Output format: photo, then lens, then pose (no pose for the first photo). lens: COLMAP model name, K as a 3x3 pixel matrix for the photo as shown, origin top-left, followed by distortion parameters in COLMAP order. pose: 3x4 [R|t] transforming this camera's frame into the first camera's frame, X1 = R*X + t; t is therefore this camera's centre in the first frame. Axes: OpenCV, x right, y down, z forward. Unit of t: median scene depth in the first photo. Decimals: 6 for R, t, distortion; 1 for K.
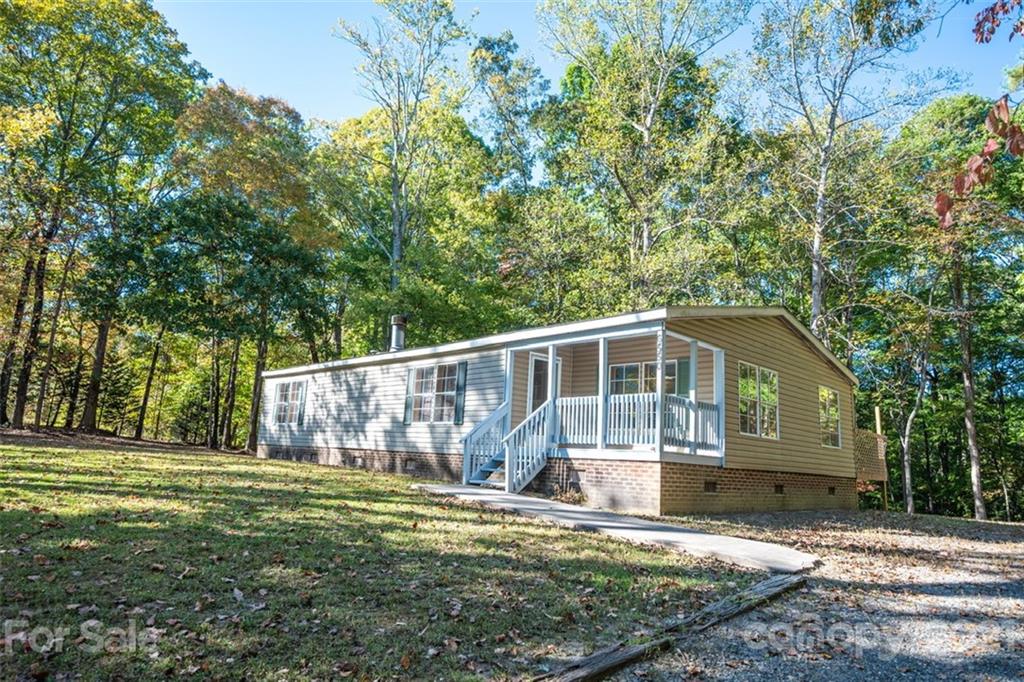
lens RADIAL K [[655.9, 0, 508.7], [0, 655.9, 336.6], [0, 0, 1]] dist [0.003846, 0.001226]
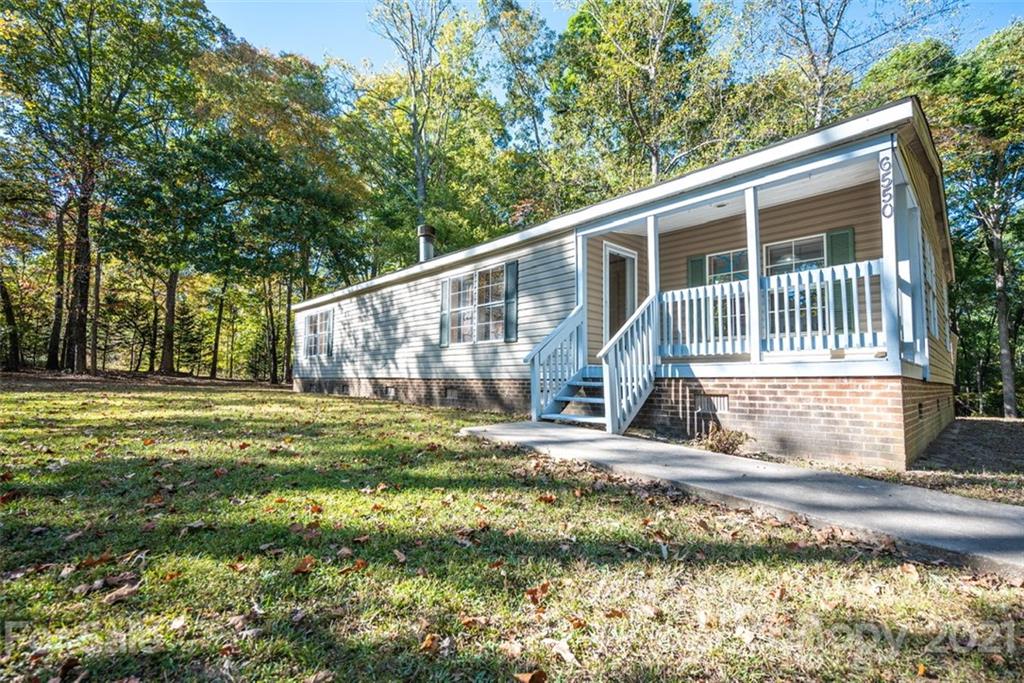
lens RADIAL K [[457.3, 0, 523.1], [0, 457.3, 346.3], [0, 0, 1]] dist [0.000627, 0.000296]
pose [[0.998529, -0.043141, 0.032833, -0.065212], [0.039227, 0.992964, 0.111735, 0.064669], [-0.037422, -0.110283, 0.993196, 0.374579]]
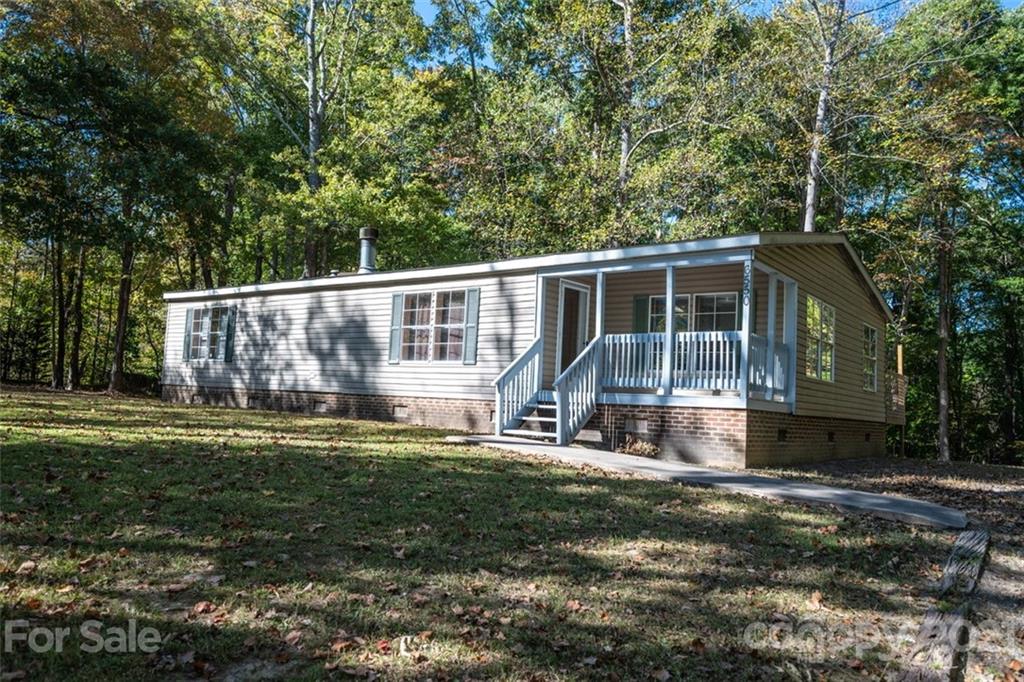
lens RADIAL K [[778.8, 0, 511.0], [0, 778.8, 339.5], [0, 0, 1]] dist [0.009317, 0.005184]
pose [[0.985904, 0.008841, 0.167077, -0.155364], [-0.027402, 0.993651, 0.109119, -0.005168], [-0.165051, -0.112159, 0.979887, 0.020994]]
